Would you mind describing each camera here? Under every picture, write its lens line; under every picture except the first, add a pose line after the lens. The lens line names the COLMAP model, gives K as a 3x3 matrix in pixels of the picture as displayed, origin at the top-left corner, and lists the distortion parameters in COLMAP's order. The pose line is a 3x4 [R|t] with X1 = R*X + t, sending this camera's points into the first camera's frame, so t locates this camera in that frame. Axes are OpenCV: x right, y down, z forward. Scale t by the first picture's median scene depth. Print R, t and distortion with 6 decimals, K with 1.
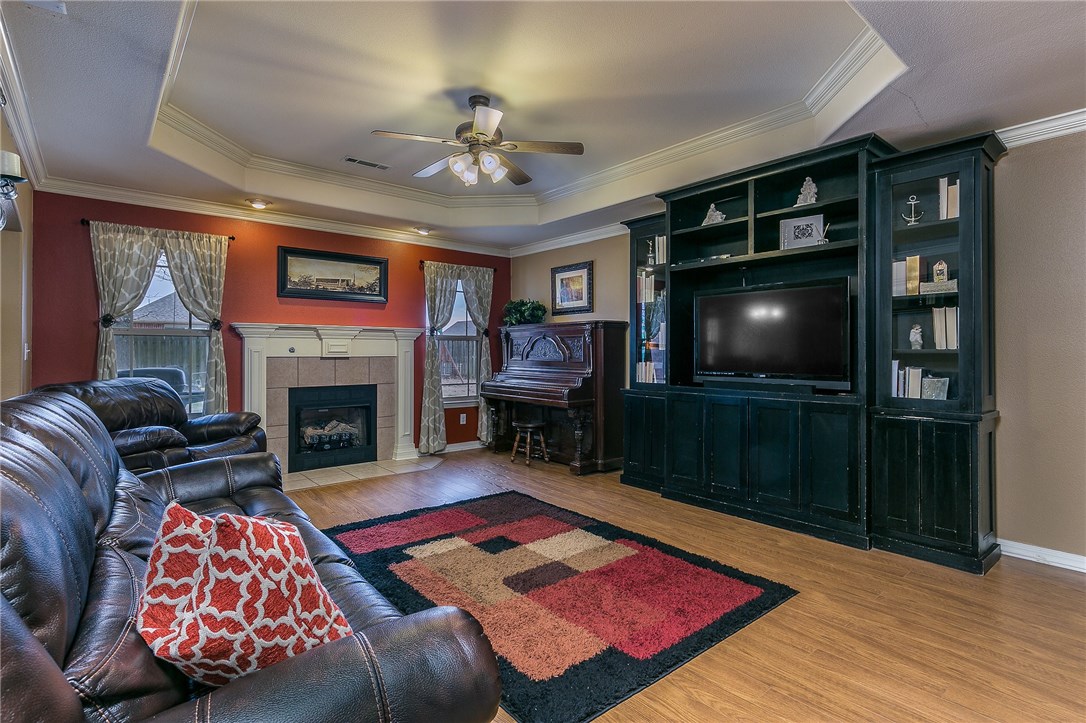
lens RADIAL K [[526.0, 0, 540.0], [0, 526.0, 350.7], [0, 0, 1]] dist [0.001094, -0.000490]
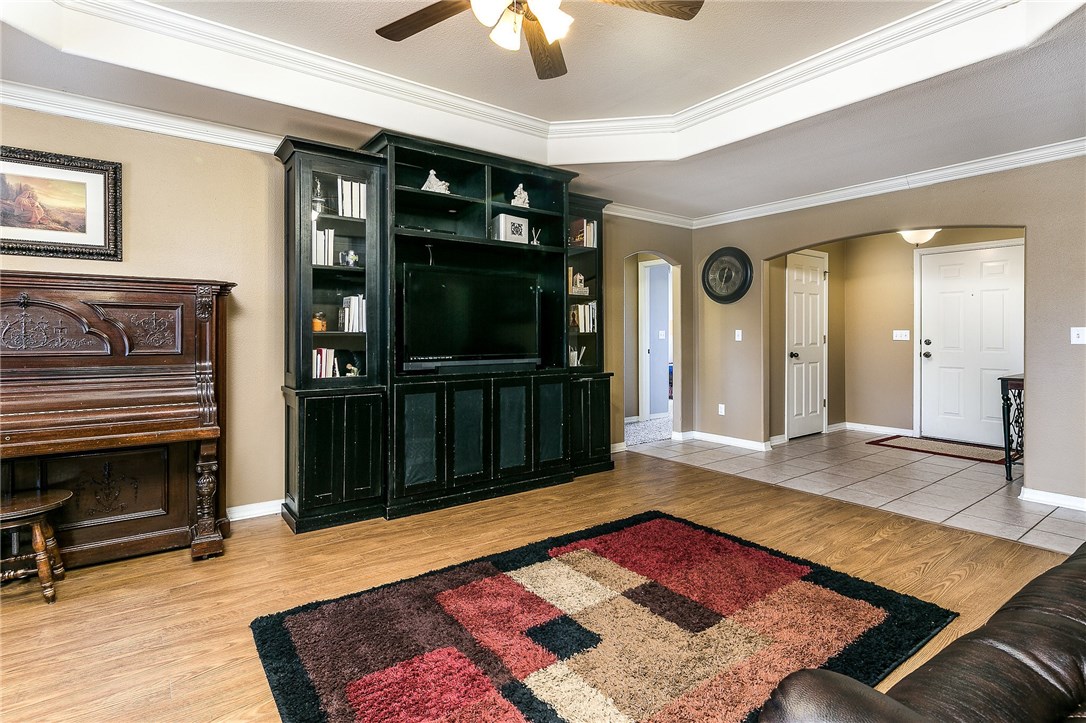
lens RADIAL K [[526.0, 0, 527.4], [0, 526.0, 337.0], [0, 0, 1]] dist [0.001094, -0.000490]
pose [[0.081608, -0.003534, 0.996658, -0.541584], [0.001756, 0.999993, 0.003402, 0.003824], [-0.996663, 0.001473, 0.081614, 0.748847]]
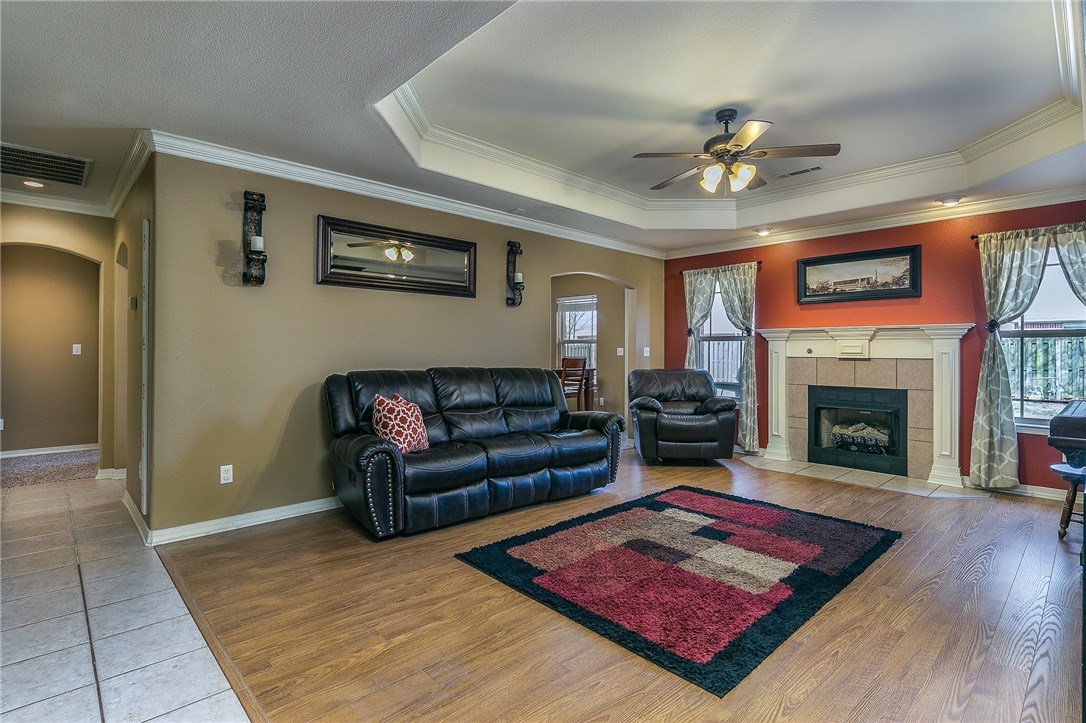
lens RADIAL K [[526.0, 0, 537.5], [0, 526.0, 356.5], [0, 0, 1]] dist [0.001094, -0.000490]
pose [[0.063060, 0.010063, -0.997959, 0.719145], [-0.002904, 0.999947, 0.009899, 0.001024], [0.998005, 0.002273, 0.063086, 0.437019]]
